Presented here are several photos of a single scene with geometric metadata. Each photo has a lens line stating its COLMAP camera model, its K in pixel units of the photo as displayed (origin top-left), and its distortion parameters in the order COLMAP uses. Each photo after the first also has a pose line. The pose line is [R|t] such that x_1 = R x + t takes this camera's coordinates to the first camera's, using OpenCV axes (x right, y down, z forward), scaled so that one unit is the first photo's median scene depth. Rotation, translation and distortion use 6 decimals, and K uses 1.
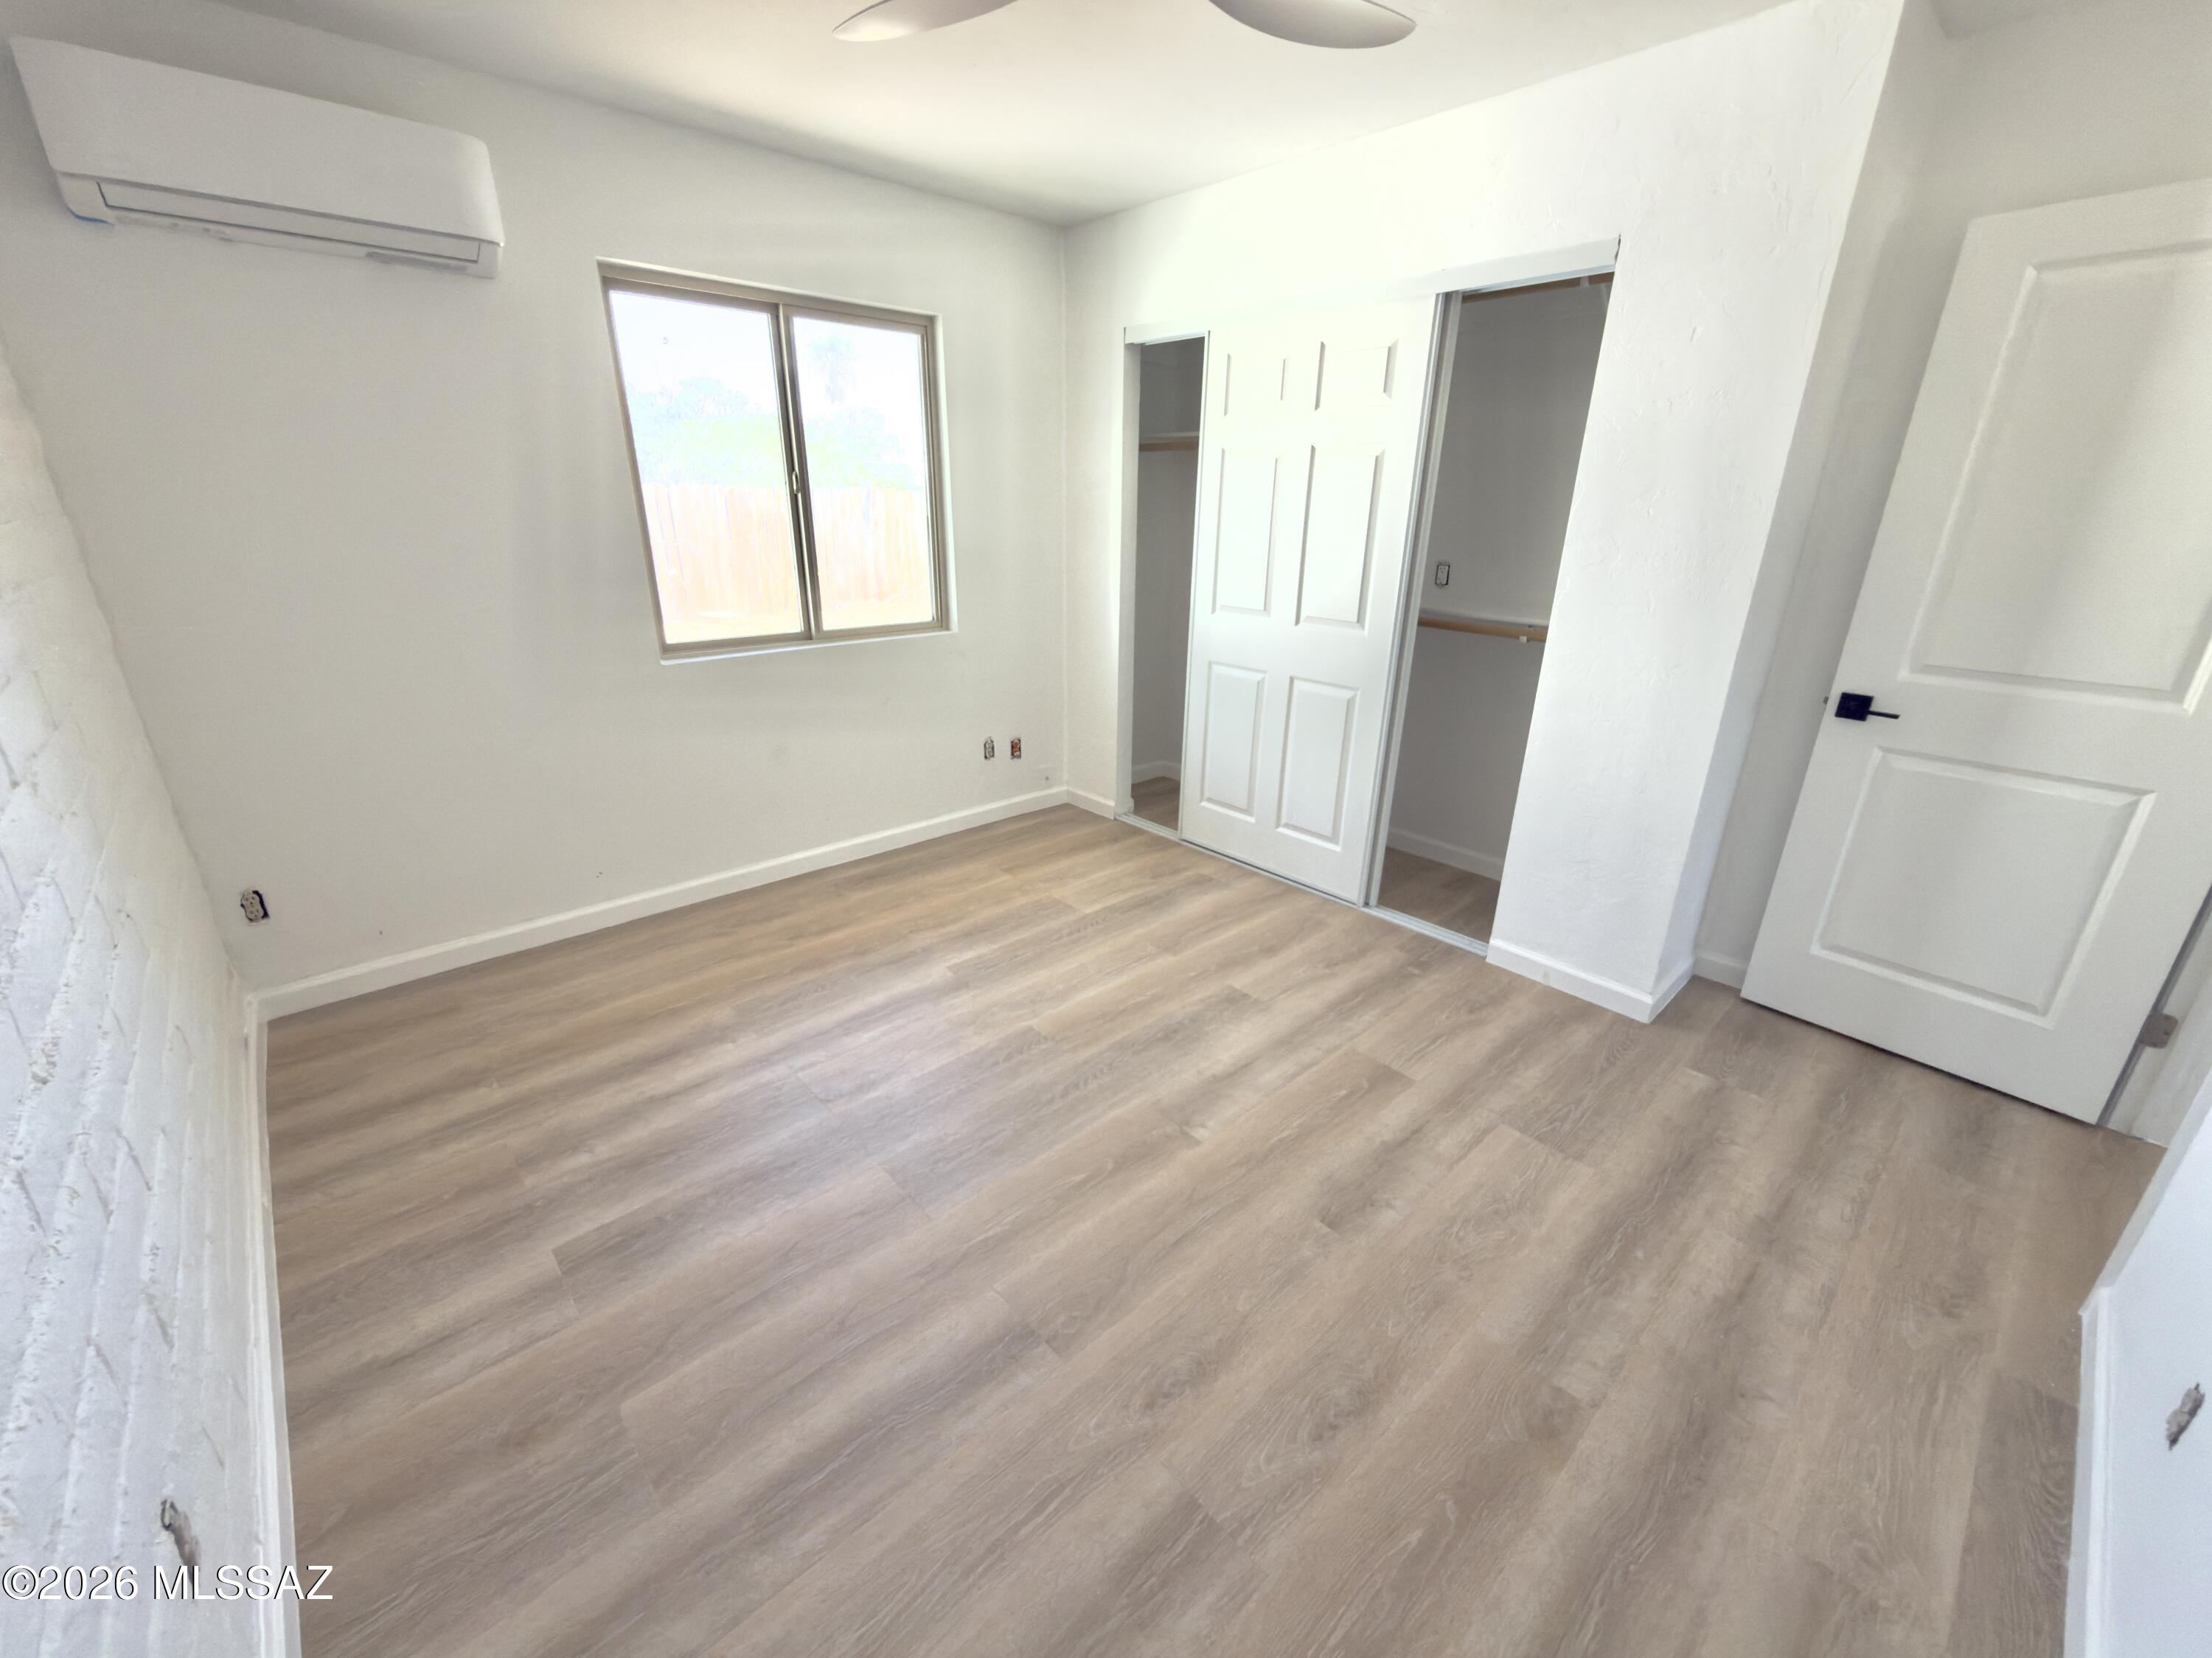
lens RADIAL K [[886.0, 0, 1094.6], [0, 886.0, 823.7], [0, 0, 1]] dist [-0.000688, 0.000012]
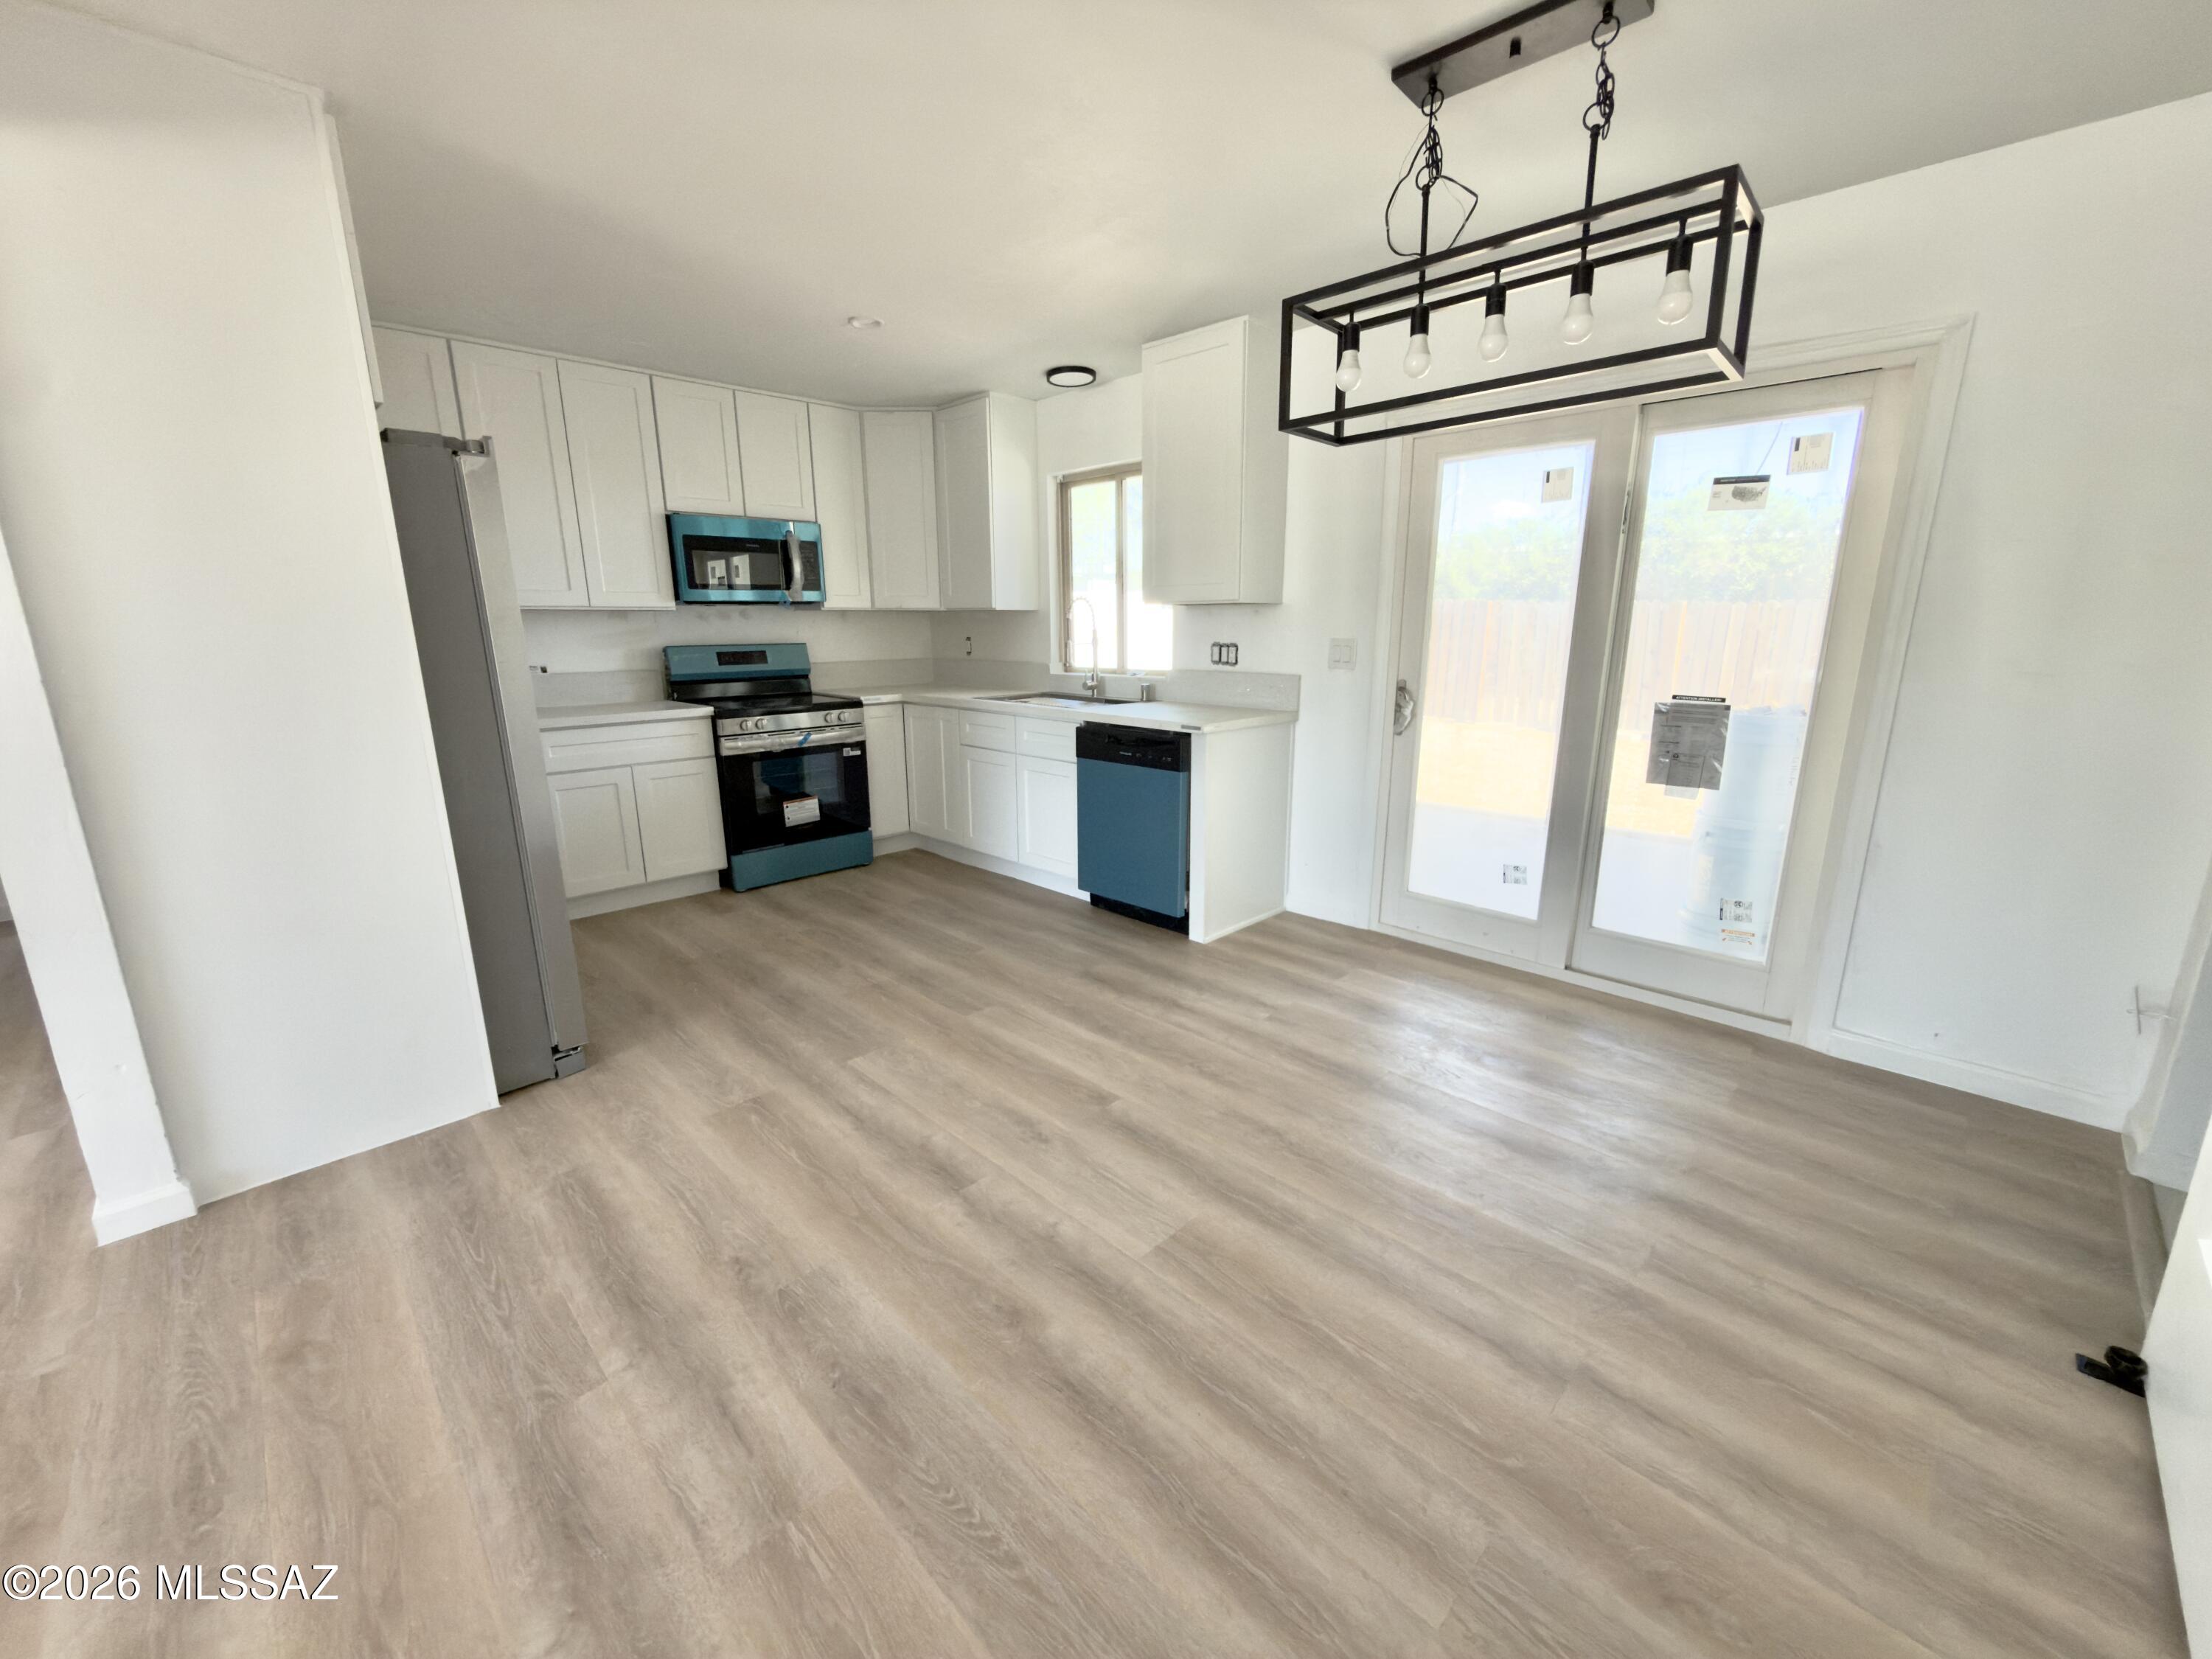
lens RADIAL K [[886.0, 0, 1104.5], [0, 886.0, 824.6], [0, 0, 1]] dist [-0.000688, 0.000012]
pose [[0.038289, 0.224017, -0.973833, 0.821102], [-0.337037, 0.920337, 0.198459, -0.180775], [0.940712, 0.320619, 0.110741, 0.590849]]
